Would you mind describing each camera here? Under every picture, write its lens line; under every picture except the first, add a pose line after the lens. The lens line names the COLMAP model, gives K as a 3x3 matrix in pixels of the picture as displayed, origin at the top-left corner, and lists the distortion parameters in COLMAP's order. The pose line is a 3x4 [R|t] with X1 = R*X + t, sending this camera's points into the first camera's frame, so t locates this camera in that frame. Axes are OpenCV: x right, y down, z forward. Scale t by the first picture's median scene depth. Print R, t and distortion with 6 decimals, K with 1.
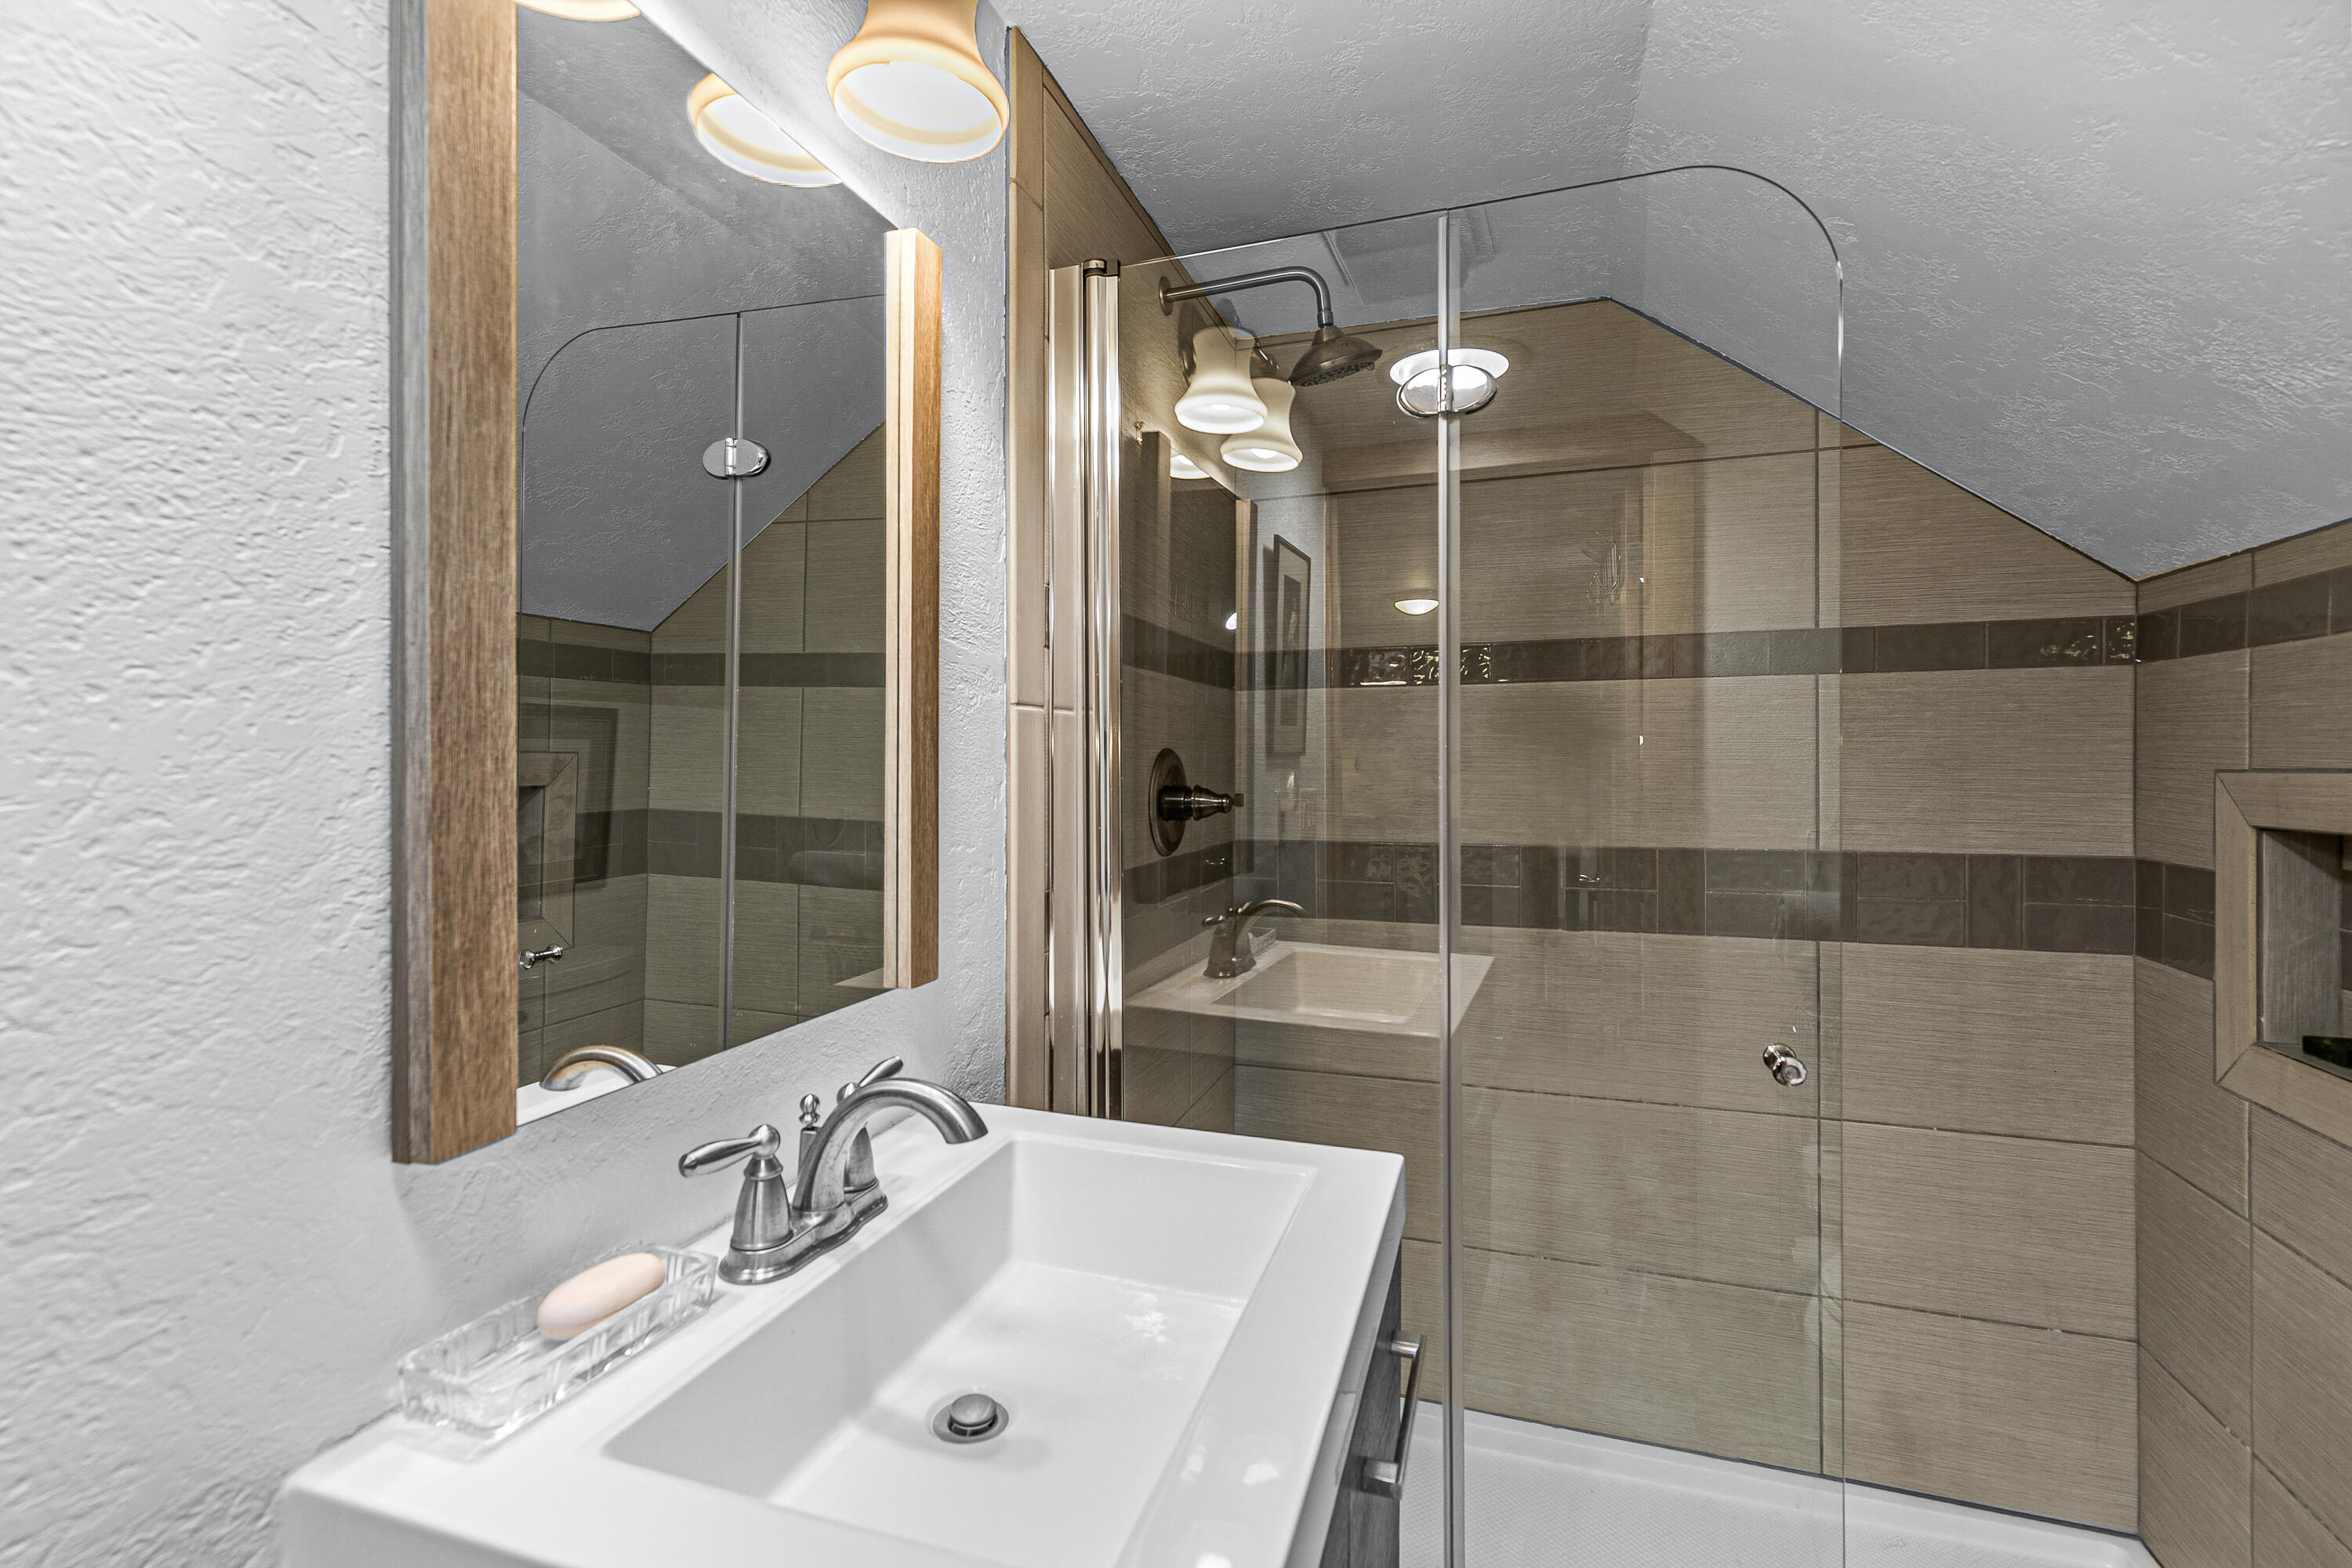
lens RADIAL K [[1073.6, 0, 1161.0], [0, 1073.6, 768.8], [0, 0, 1]] dist [0.007767, -0.001311]
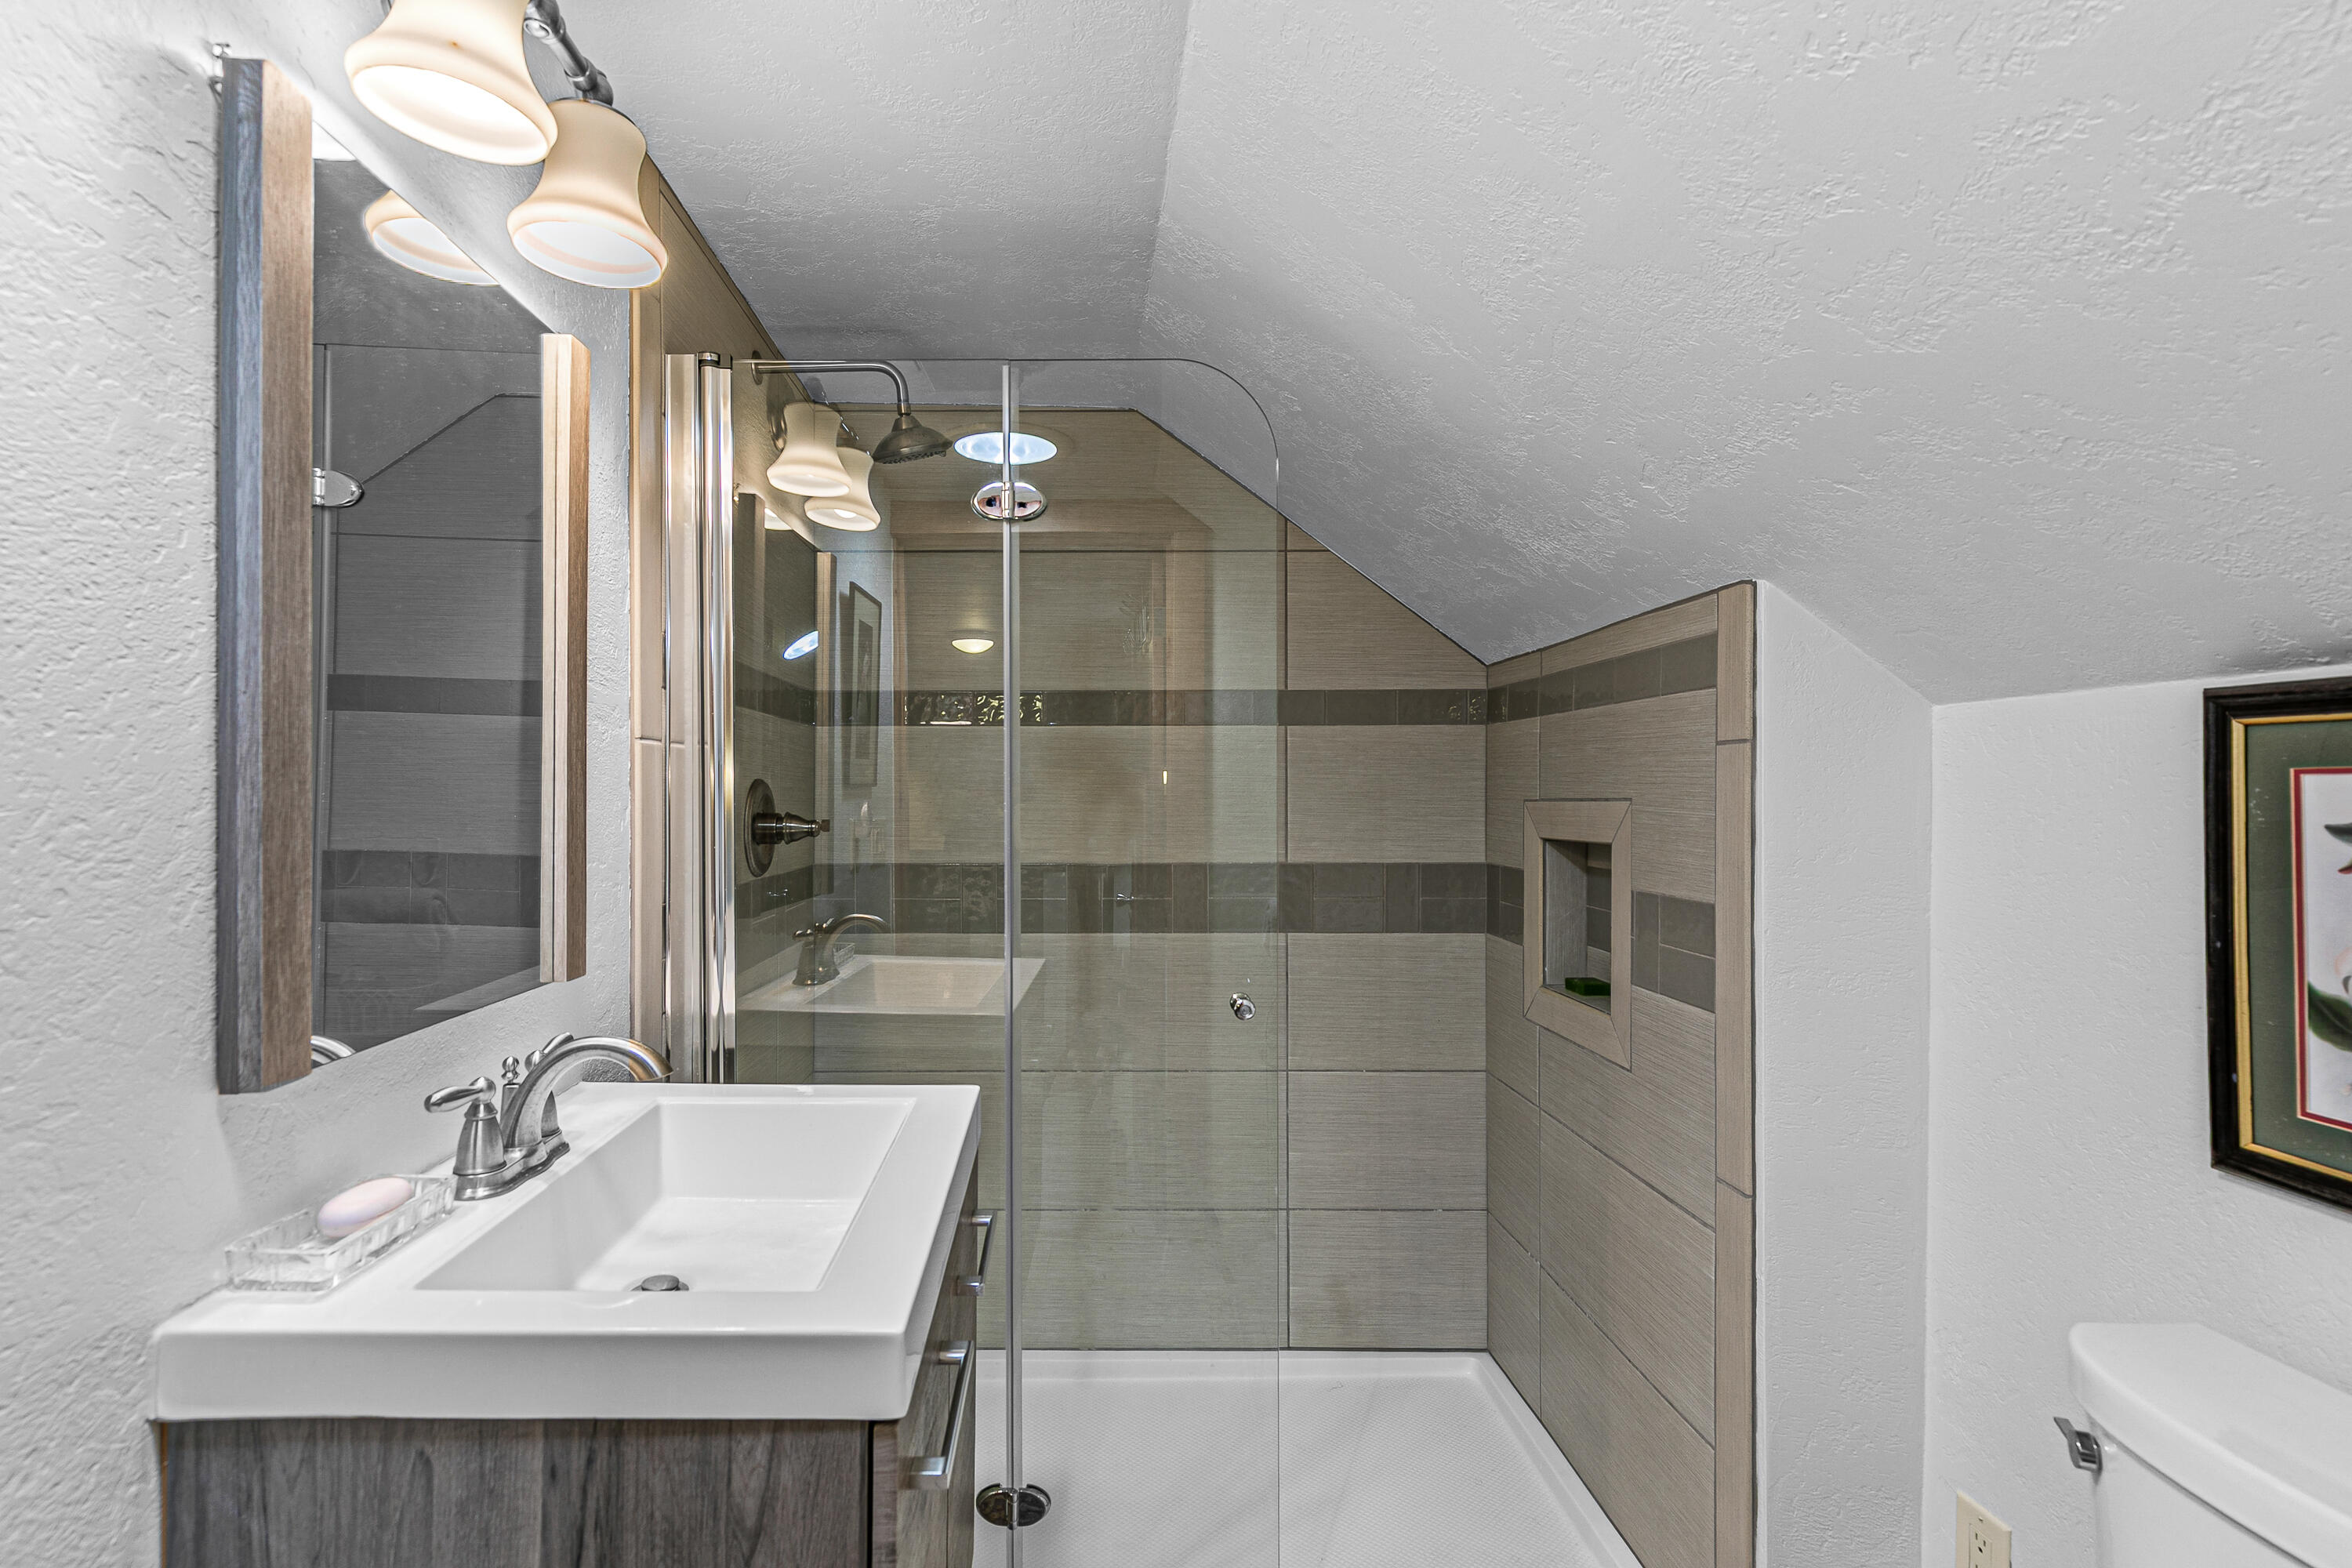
lens RADIAL K [[1073.6, 0, 1170.6], [0, 1073.6, 788.0], [0, 0, 1]] dist [0.007767, -0.001311]
pose [[0.914374, 0.003945, 0.404851, -0.083012], [0.001352, 0.999917, -0.012797, 0.007276], [-0.404867, 0.012249, 0.914293, -0.268765]]
